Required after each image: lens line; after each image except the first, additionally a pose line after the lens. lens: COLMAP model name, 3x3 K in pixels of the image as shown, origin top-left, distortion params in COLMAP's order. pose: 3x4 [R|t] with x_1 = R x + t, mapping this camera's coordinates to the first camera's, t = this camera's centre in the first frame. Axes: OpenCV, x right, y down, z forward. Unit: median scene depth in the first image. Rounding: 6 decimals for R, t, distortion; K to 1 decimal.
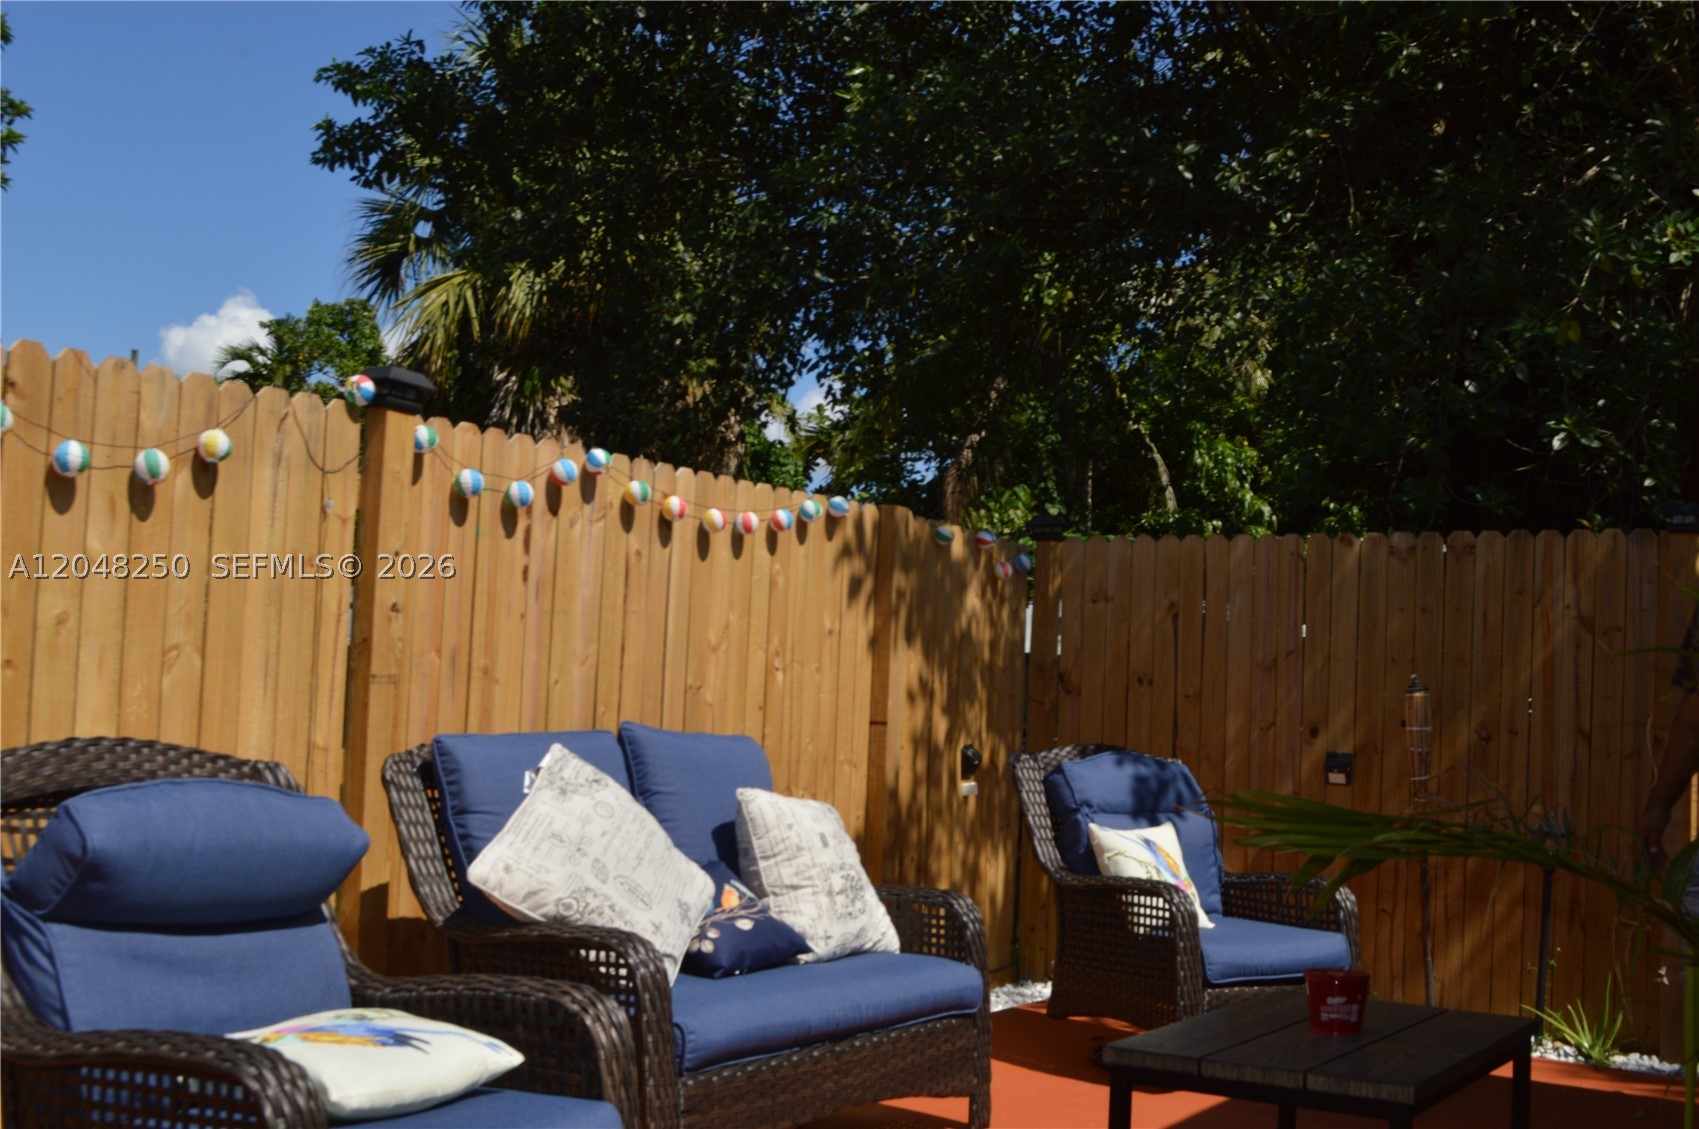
lens RADIAL K [[1781.9, 0, 849.5], [0, 1781.9, 564.5], [0, 0, 1]] dist [-0.066395, -0.011025]
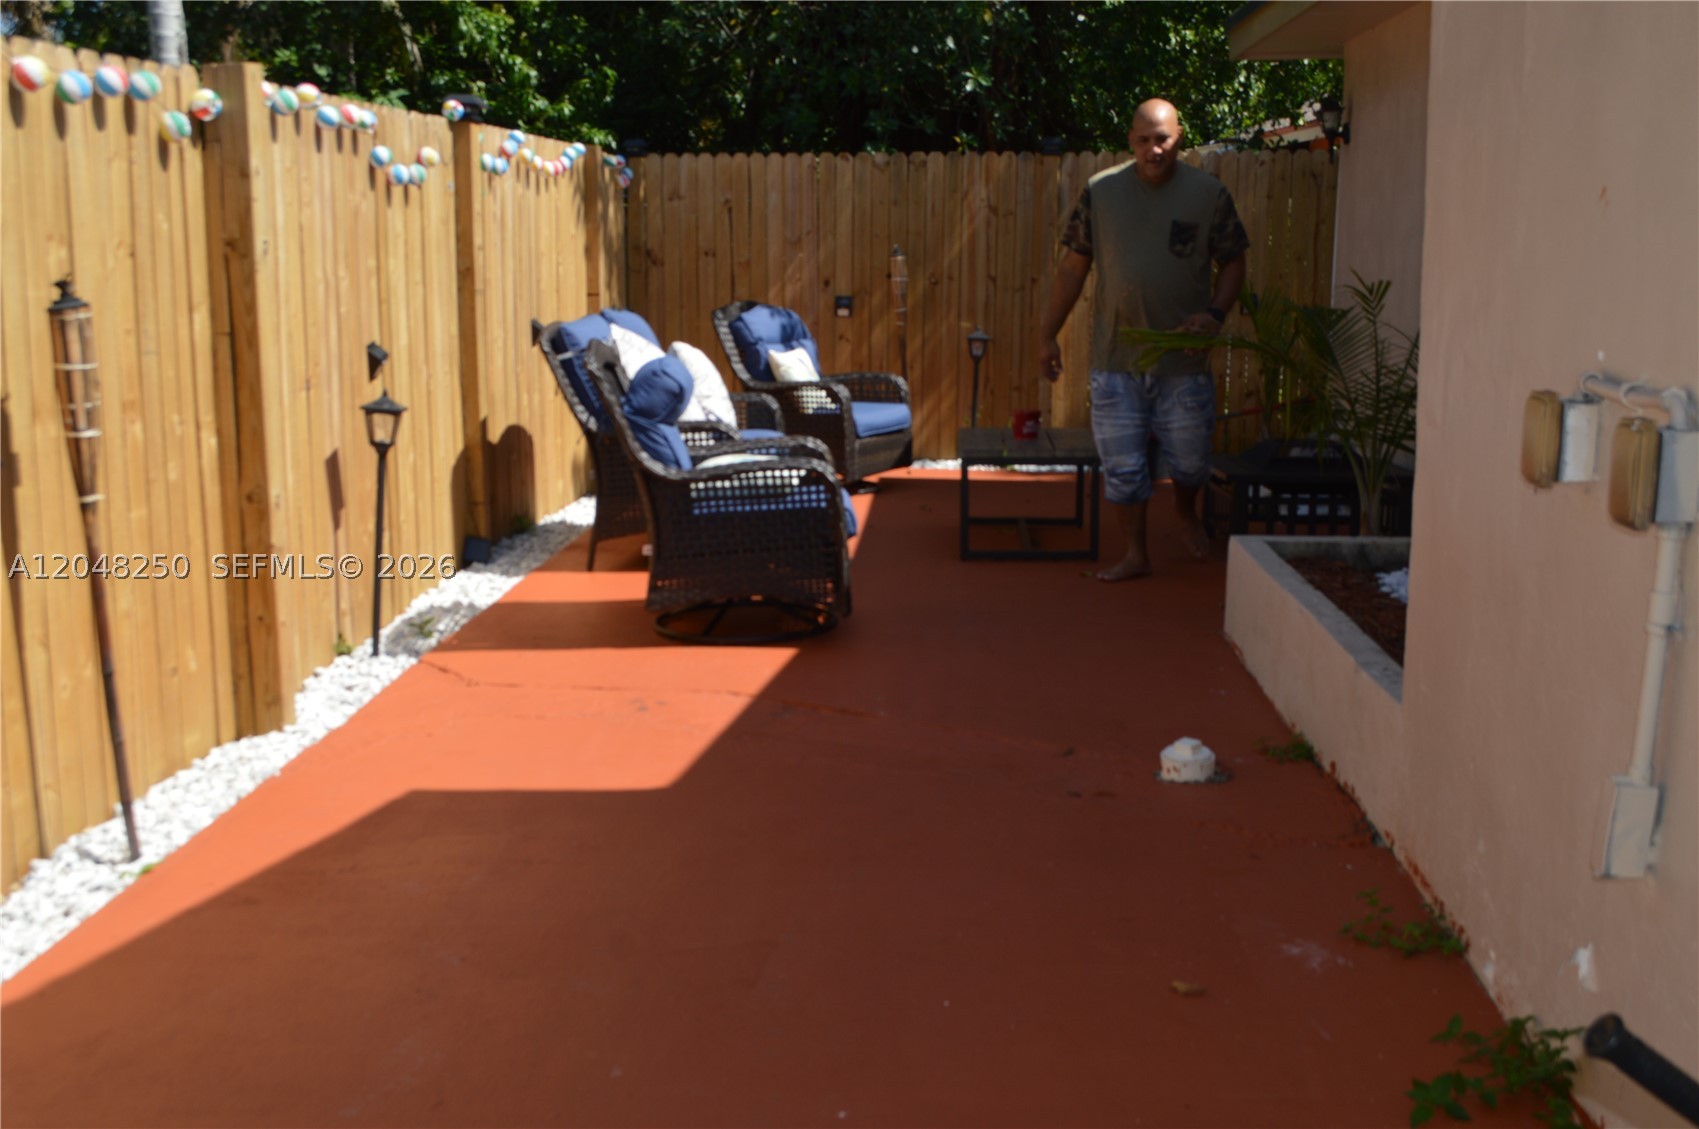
lens RADIAL K [[1781.9, 0, 849.5], [0, 1781.9, 564.5], [0, 0, 1]] dist [-0.066395, -0.011025]
pose [[0.872371, -0.128660, 0.471609, -0.515440], [-0.000153, 0.964672, 0.263455, -0.083184], [-0.488844, -0.229903, 0.841532, -0.400121]]
